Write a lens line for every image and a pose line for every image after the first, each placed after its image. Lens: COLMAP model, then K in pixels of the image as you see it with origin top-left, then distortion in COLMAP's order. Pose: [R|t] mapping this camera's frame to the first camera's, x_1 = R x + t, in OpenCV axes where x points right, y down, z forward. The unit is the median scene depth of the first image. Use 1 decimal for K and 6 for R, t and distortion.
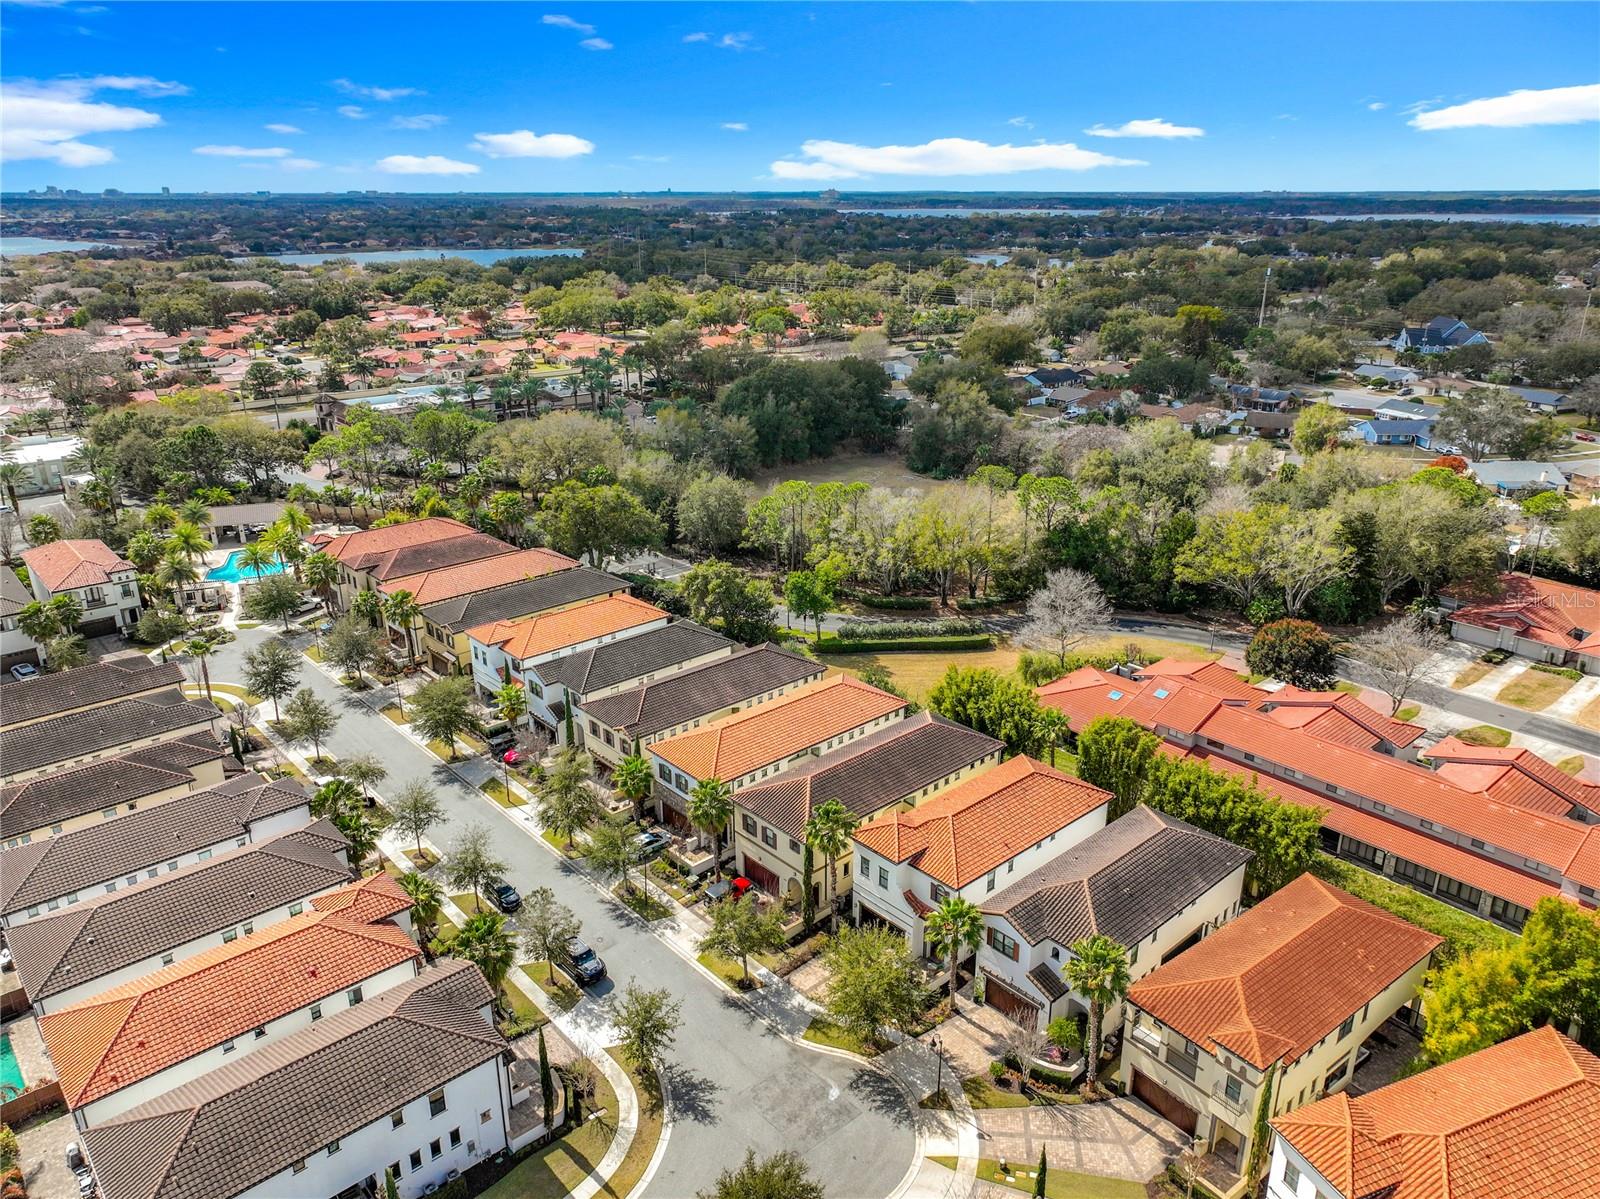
lens RADIAL K [[1118.7, 0, 805.1], [0, 1118.7, 588.3], [0, 0, 1]] dist [-0.005314, 0.019782]
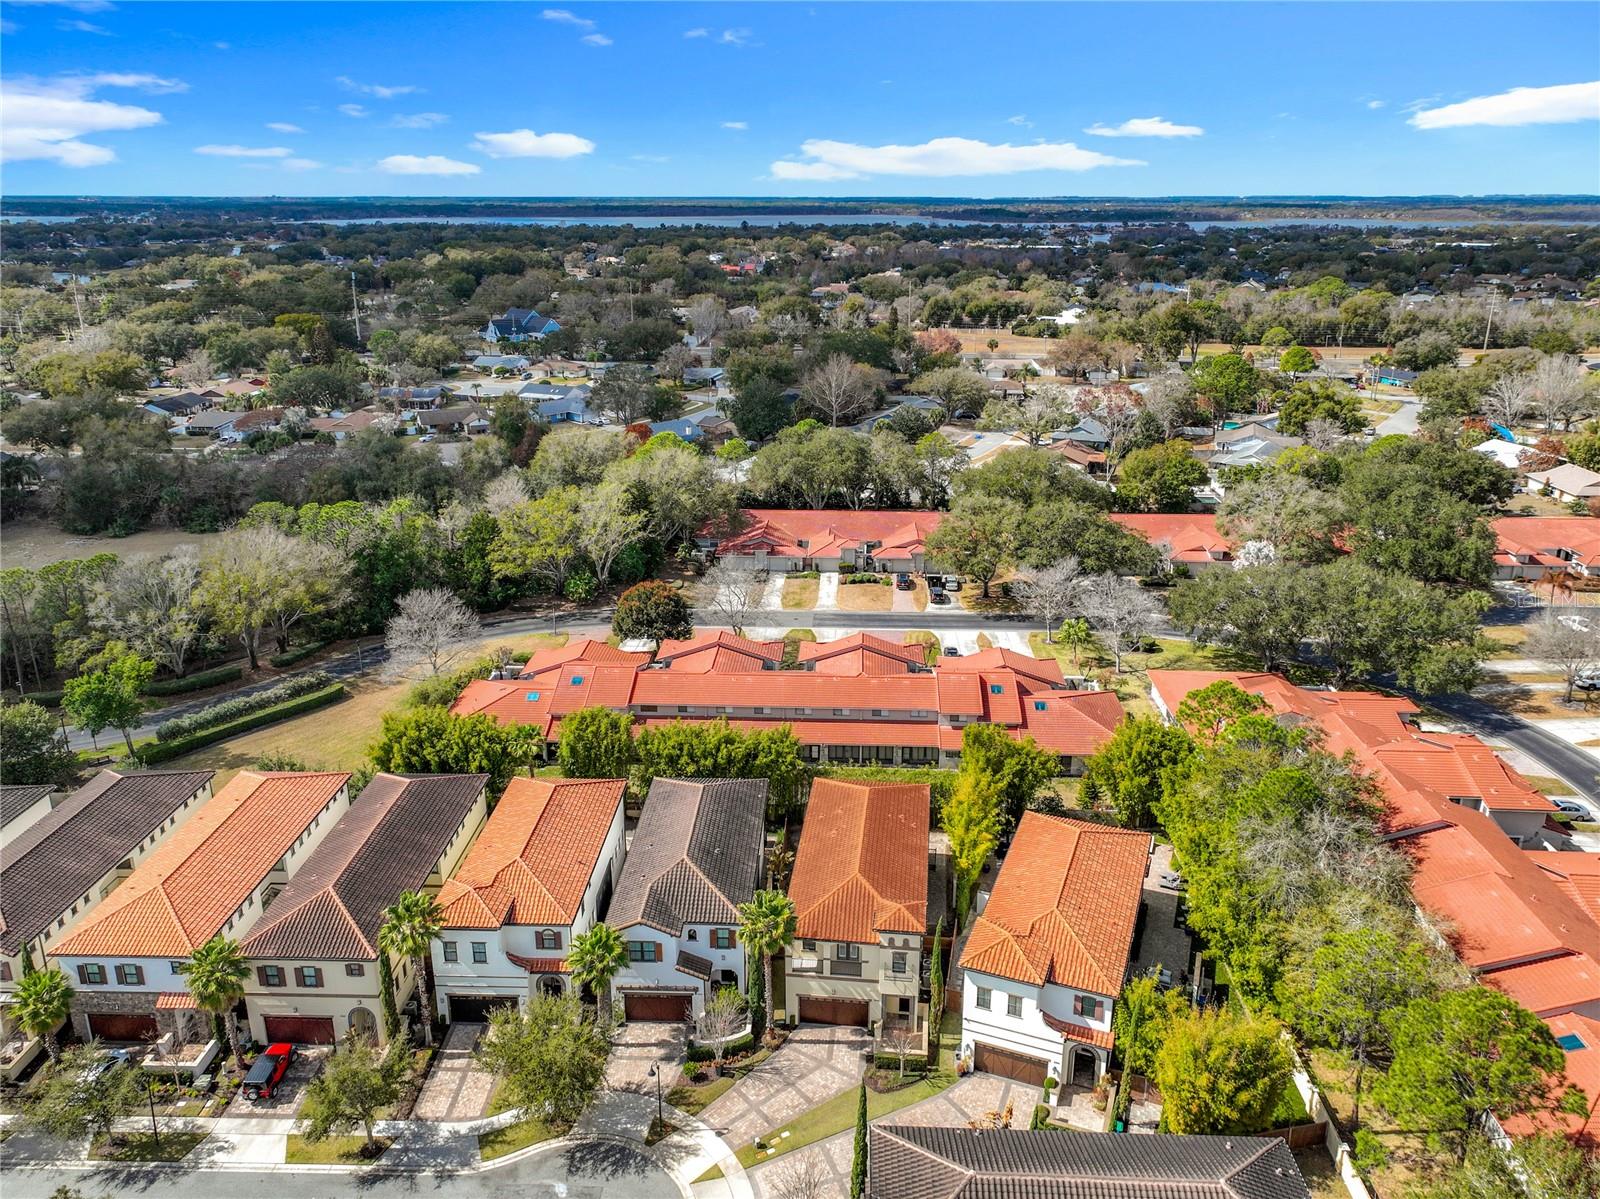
lens RADIAL K [[1132.9, 0, 797.6], [0, 1132.9, 569.5], [0, 0, 1]] dist [0.003458, 0.007775]
pose [[0.697010, -0.224974, 0.680855, -0.182489], [0.240580, 0.967841, 0.073513, -0.025774], [-0.675498, 0.112561, 0.728720, 0.081514]]
